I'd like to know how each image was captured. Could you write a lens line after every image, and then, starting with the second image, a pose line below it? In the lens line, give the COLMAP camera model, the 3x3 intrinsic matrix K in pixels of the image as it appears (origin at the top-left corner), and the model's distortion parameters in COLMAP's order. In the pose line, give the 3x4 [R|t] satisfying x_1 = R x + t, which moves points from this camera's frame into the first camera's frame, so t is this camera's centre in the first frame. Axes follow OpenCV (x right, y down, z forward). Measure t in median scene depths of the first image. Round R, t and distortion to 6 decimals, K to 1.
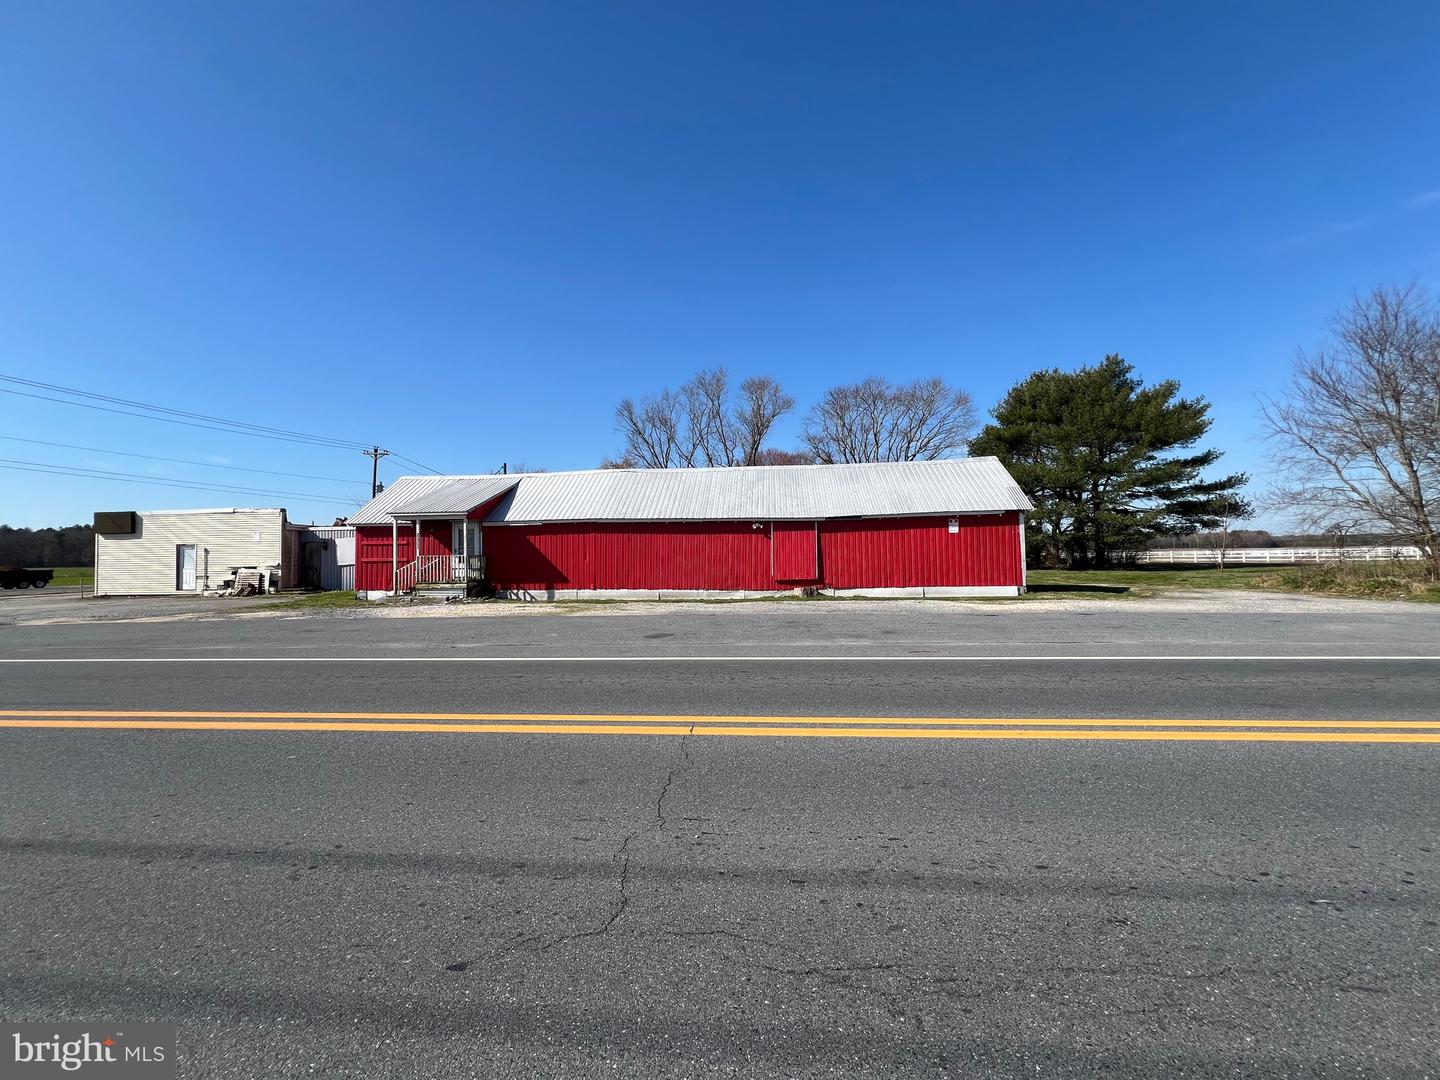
lens RADIAL K [[574.8, 0, 720.0], [0, 574.8, 540.0], [0, 0, 1]] dist [-0.003746, 0.000370]
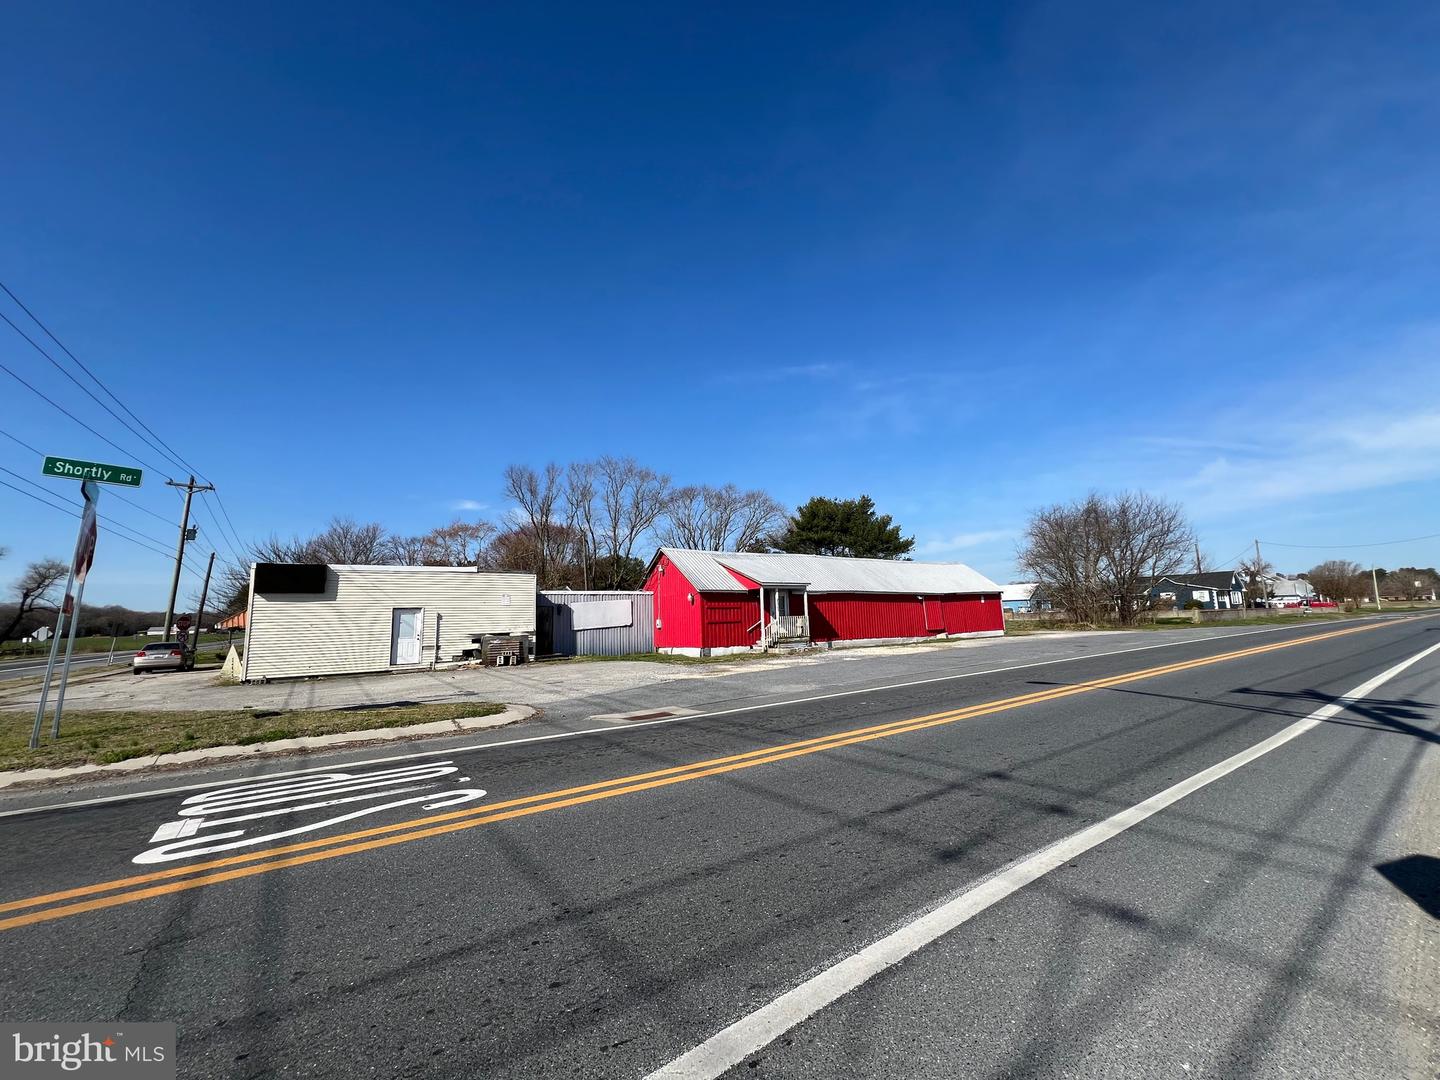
lens RADIAL K [[574.8, 0, 720.0], [0, 574.8, 540.0], [0, 0, 1]] dist [-0.003746, 0.000370]
pose [[0.761241, 0.080761, 0.643420, -1.412259], [0.000356, 0.992162, -0.124957, 0.016972], [-0.648469, 0.095351, 0.755246, 0.090201]]
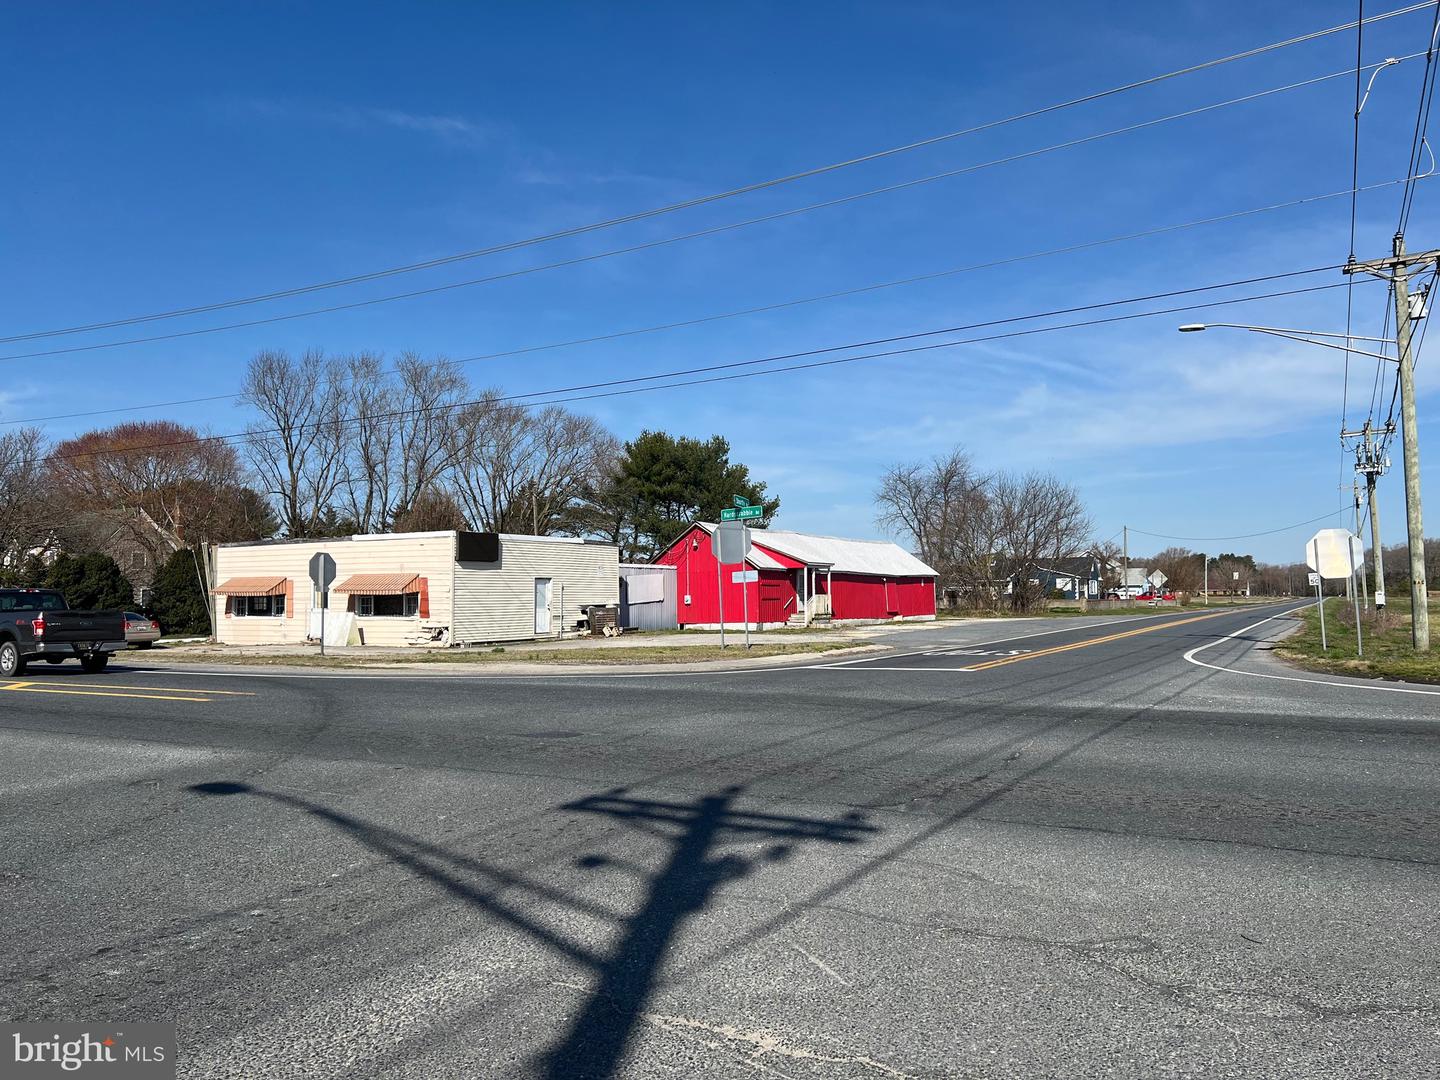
lens RADIAL K [[1060.6, 0, 720.0], [0, 1060.6, 540.0], [0, 0, 1]] dist [0.060808, -0.000276]
pose [[0.413986, 0.059696, 0.908324, -2.791800], [-0.021492, 0.998210, -0.055808, 0.041537], [-0.910029, 0.003582, 0.414528, 0.156117]]
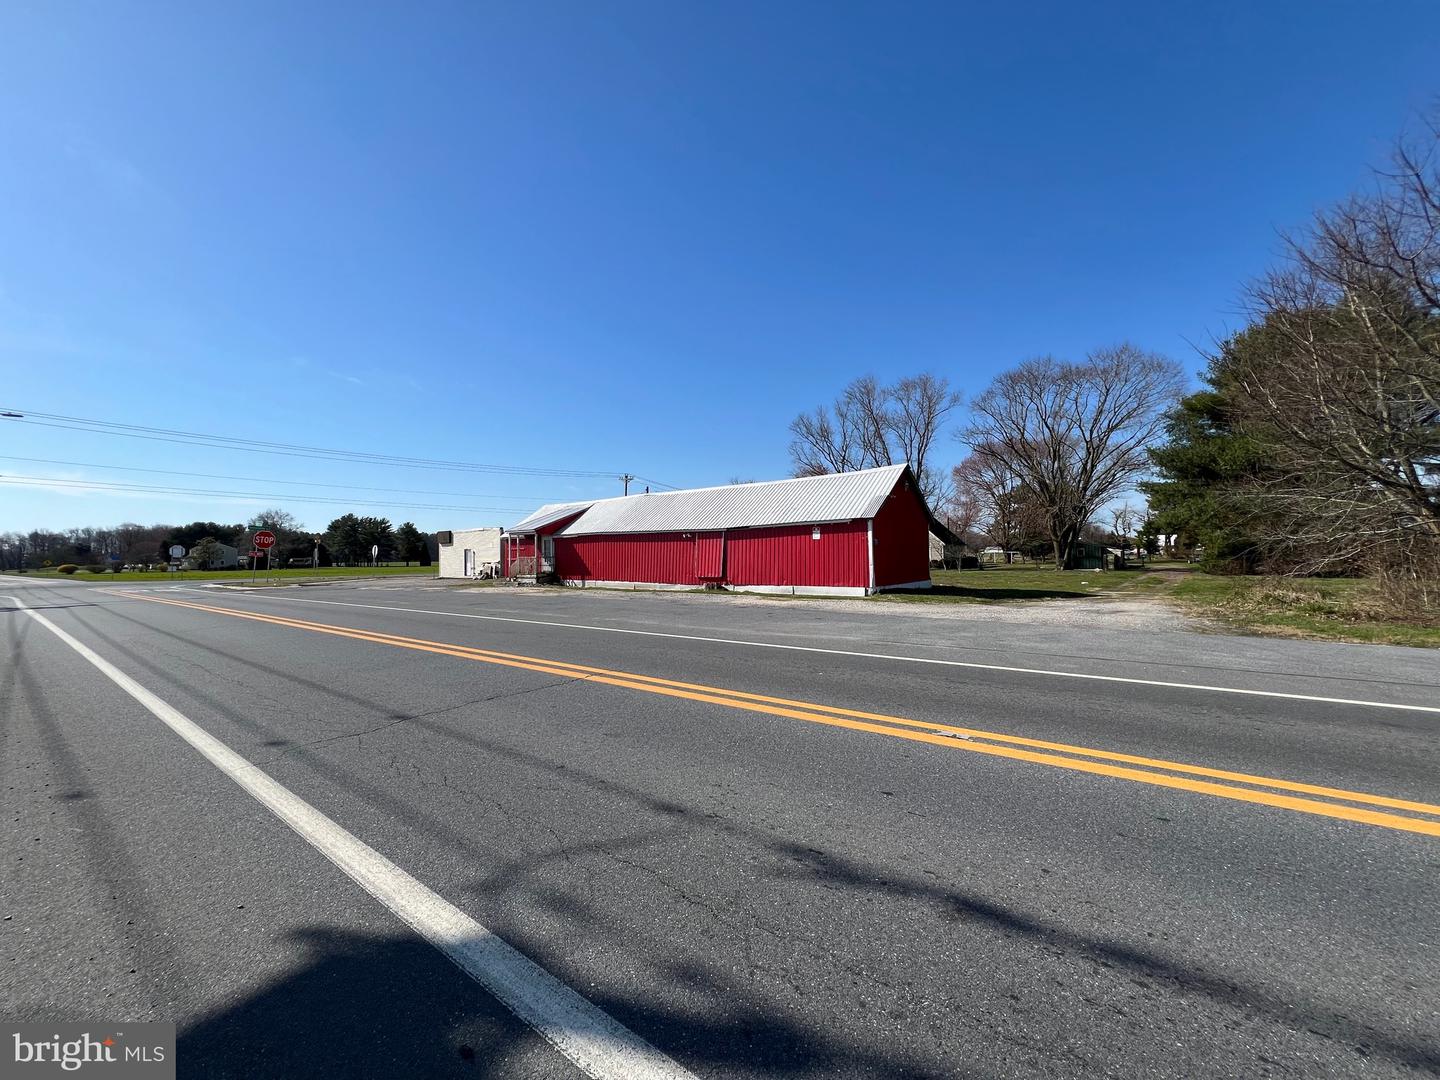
lens RADIAL K [[573.0, 0, 720.0], [0, 573.0, 540.0], [0, 0, 1]] dist [-0.000567, -0.000043]
pose [[0.843336, -0.011848, -0.537256, 0.796362], [0.016142, 0.999864, 0.003289, -0.016555], [0.537145, -0.011446, 0.843413, -0.057822]]
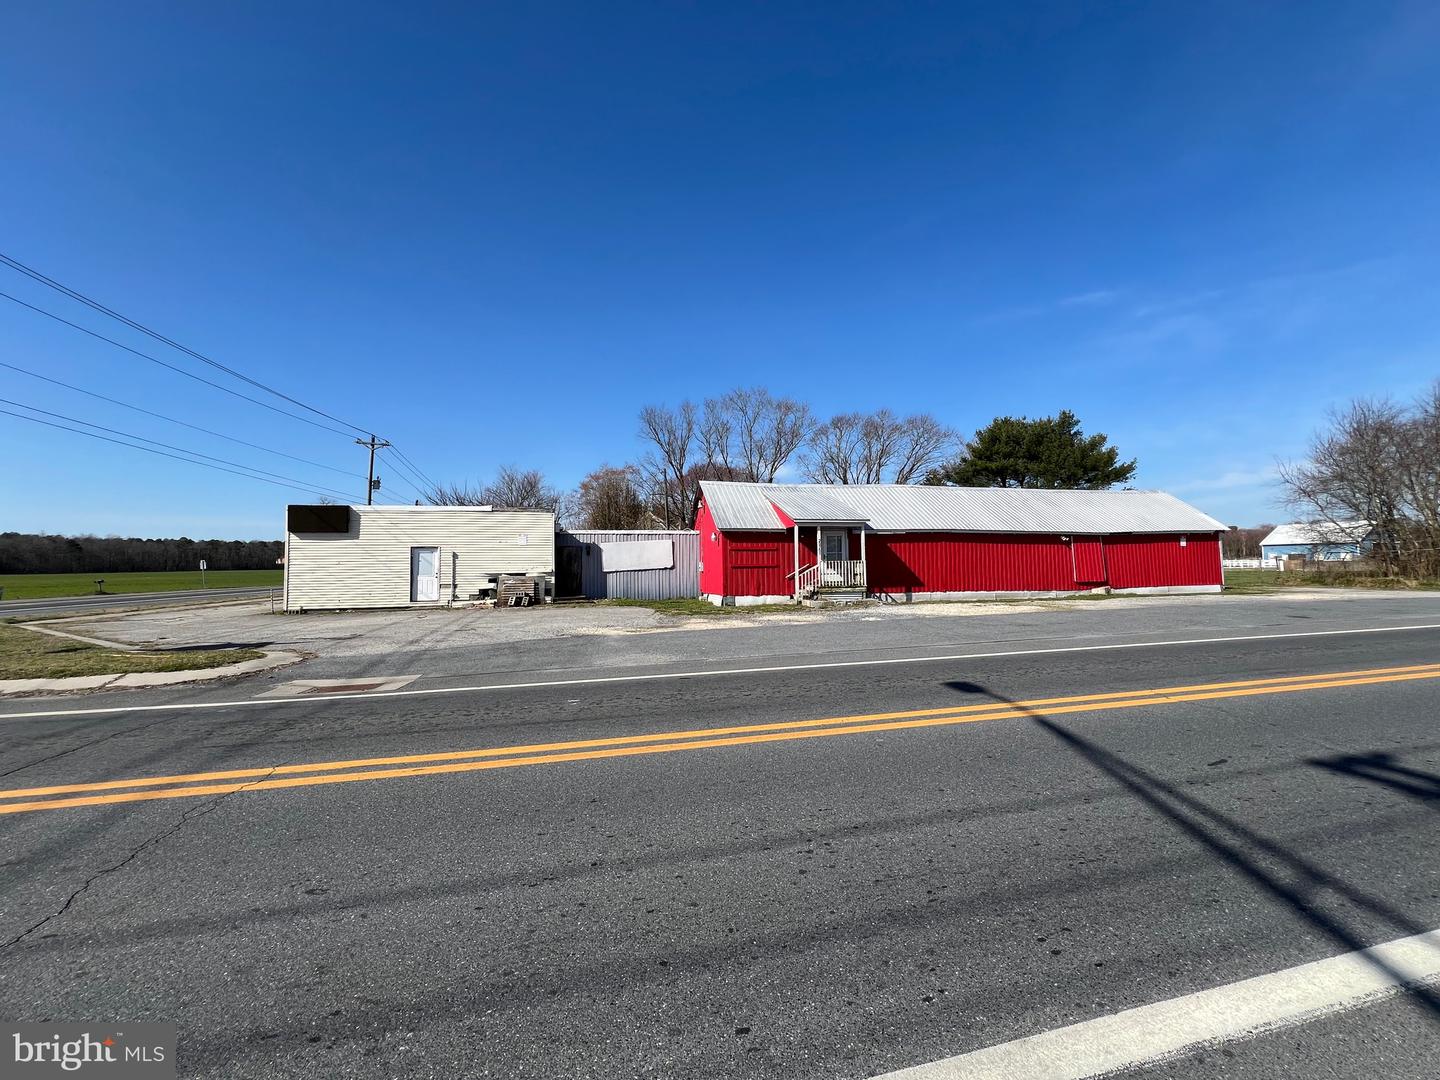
lens RADIAL K [[574.8, 0, 720.0], [0, 574.8, 540.0], [0, 0, 1]] dist [-0.003746, 0.000370]
pose [[0.944477, 0.017372, 0.328118, -0.998325], [-0.011100, 0.999718, -0.020981, 0.012523], [-0.328391, 0.016174, 0.944404, 0.072729]]
